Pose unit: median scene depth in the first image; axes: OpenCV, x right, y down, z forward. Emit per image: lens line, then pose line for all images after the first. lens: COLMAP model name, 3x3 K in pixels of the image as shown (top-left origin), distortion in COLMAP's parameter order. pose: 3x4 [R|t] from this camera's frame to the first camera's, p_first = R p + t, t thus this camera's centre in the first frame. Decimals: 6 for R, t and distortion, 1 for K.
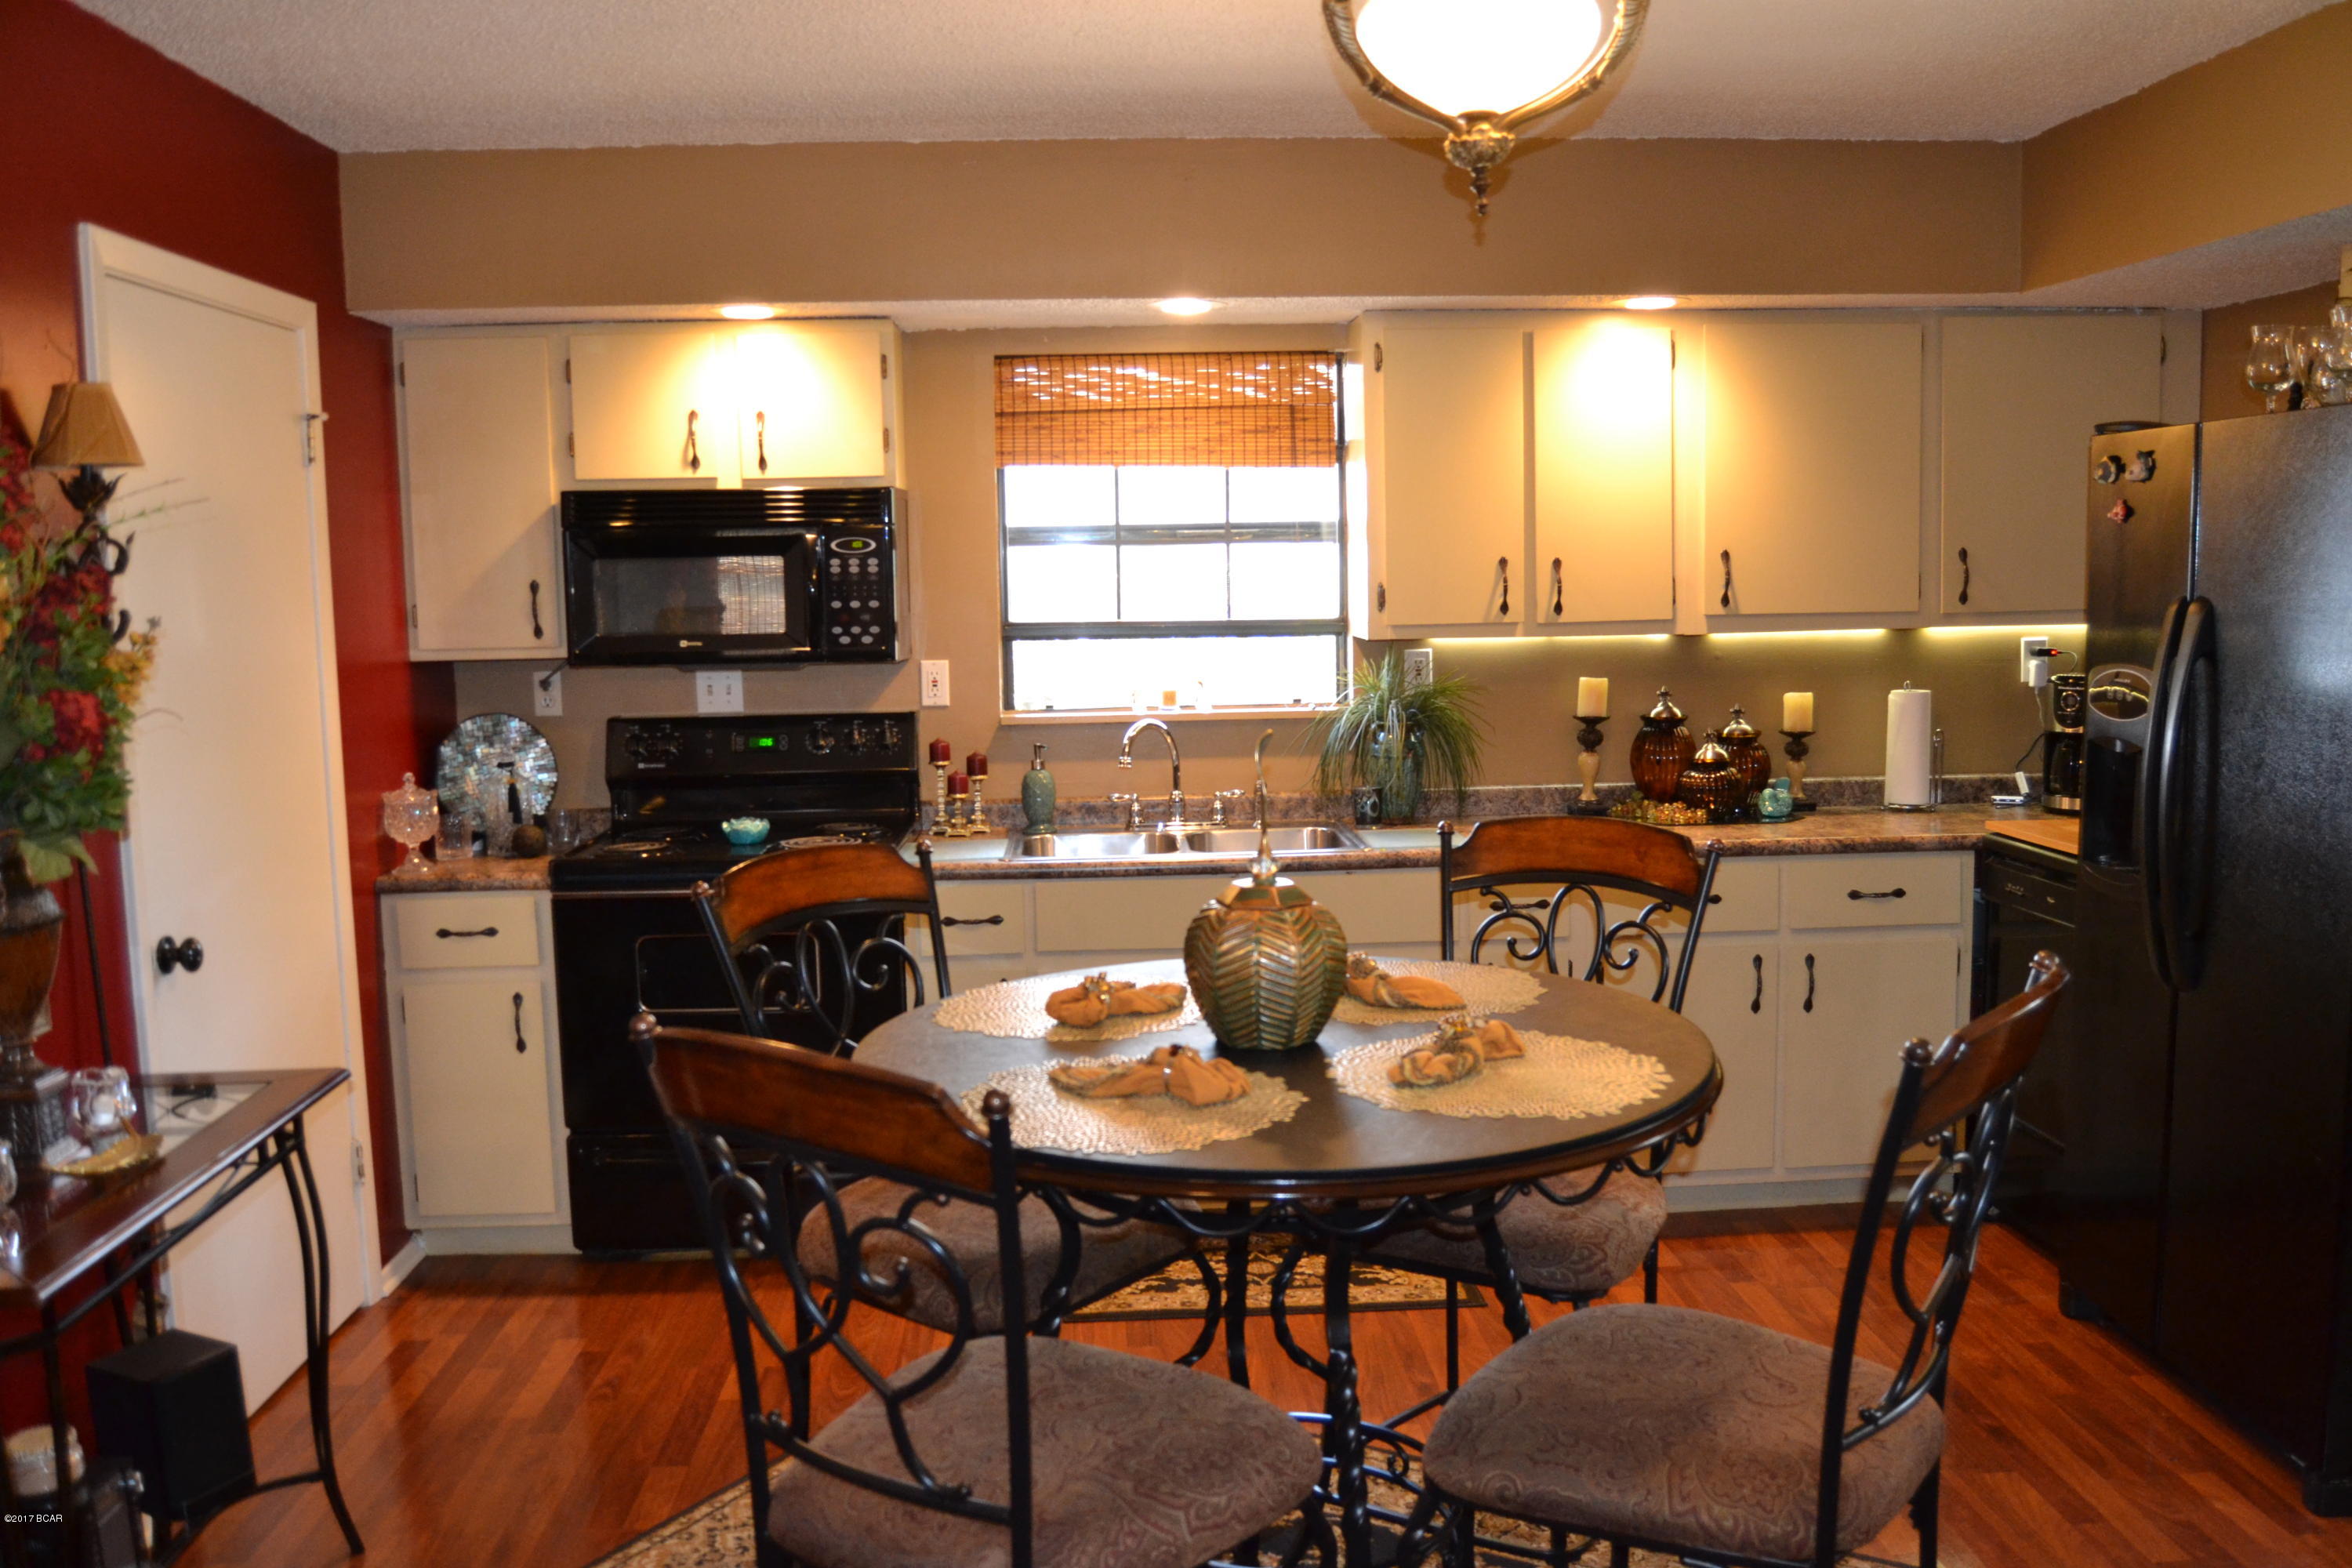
lens RADIAL K [[1970.6, 0, 1183.0], [0, 1970.6, 781.4], [0, 0, 1]] dist [-0.089156, 0.024678]
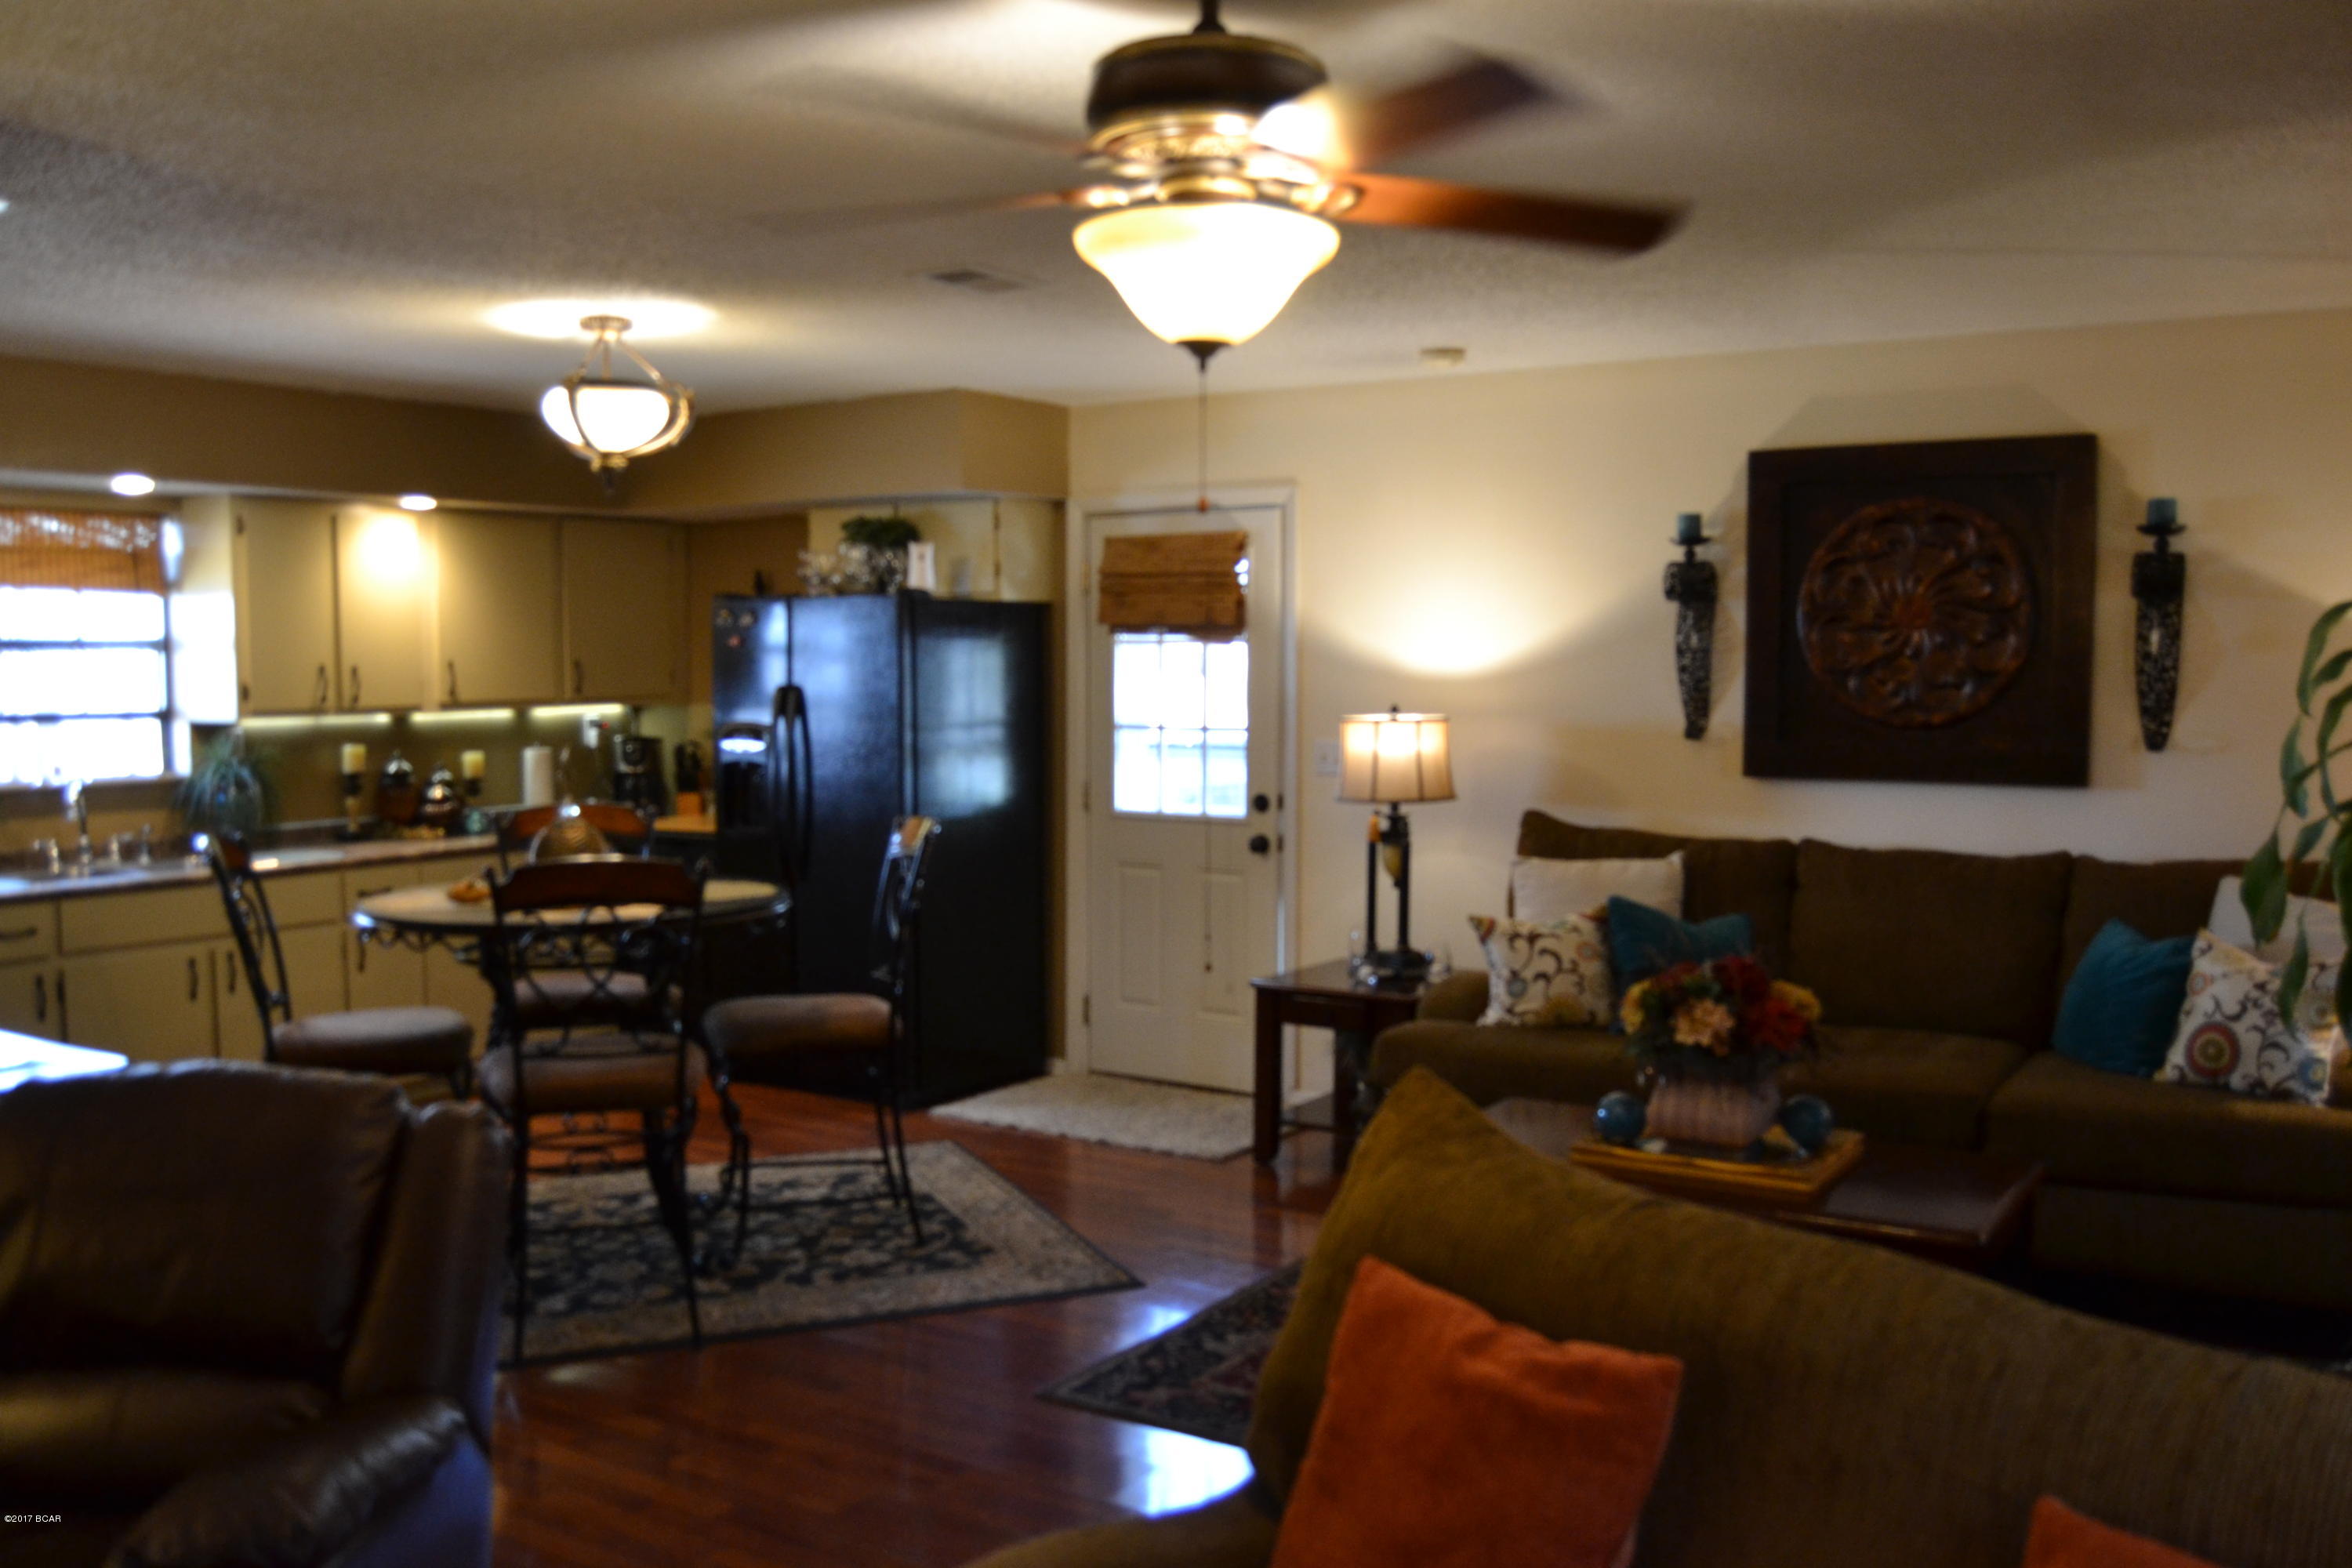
lens RADIAL K [[1970.6, 0, 1178.7], [0, 1970.6, 782.2], [0, 0, 1]] dist [-0.089156, 0.024678]
pose [[0.581795, -0.036472, 0.812517, -0.614880], [0.080989, 0.996627, -0.013255, 0.043473], [-0.809293, 0.073517, 0.582786, -0.347241]]
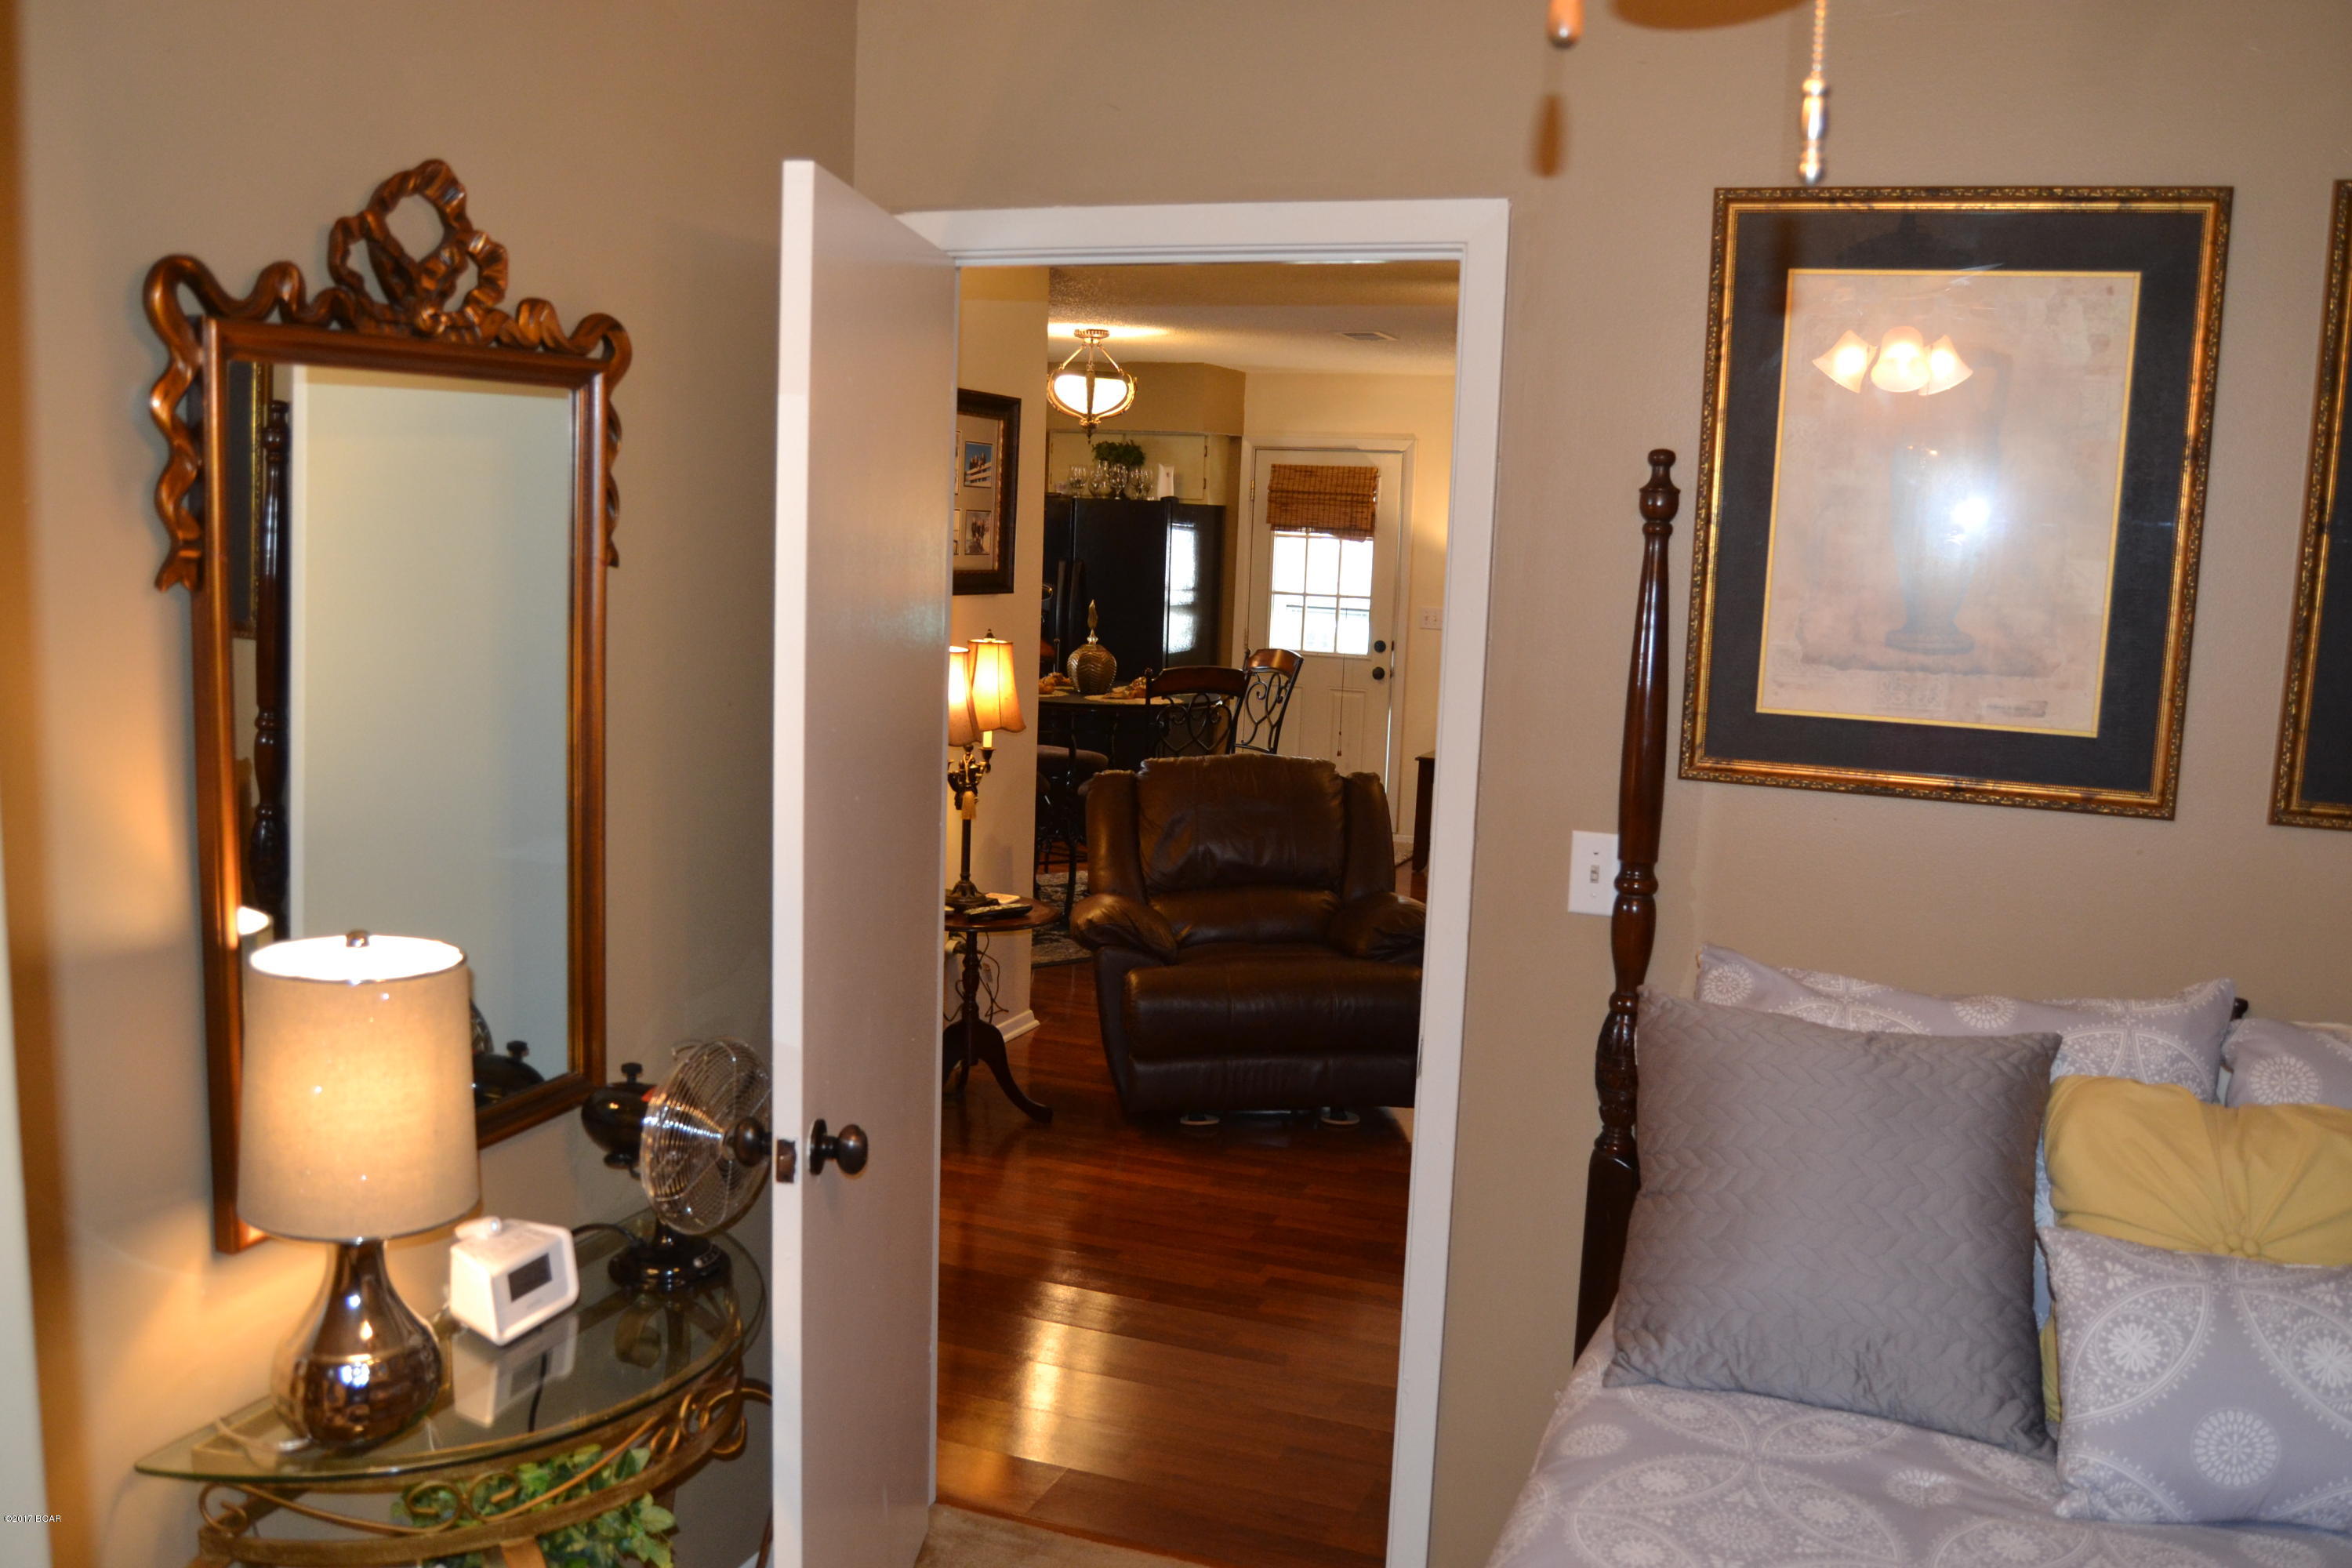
lens RADIAL K [[1970.6, 0, 1172.3], [0, 1970.6, 784.6], [0, 0, 1]] dist [-0.089156, 0.024678]
pose [[0.400377, -0.094030, 0.911513, -1.506891], [0.054873, 0.995396, 0.078580, 0.013134], [-0.914706, 0.018556, 0.403694, -0.232081]]
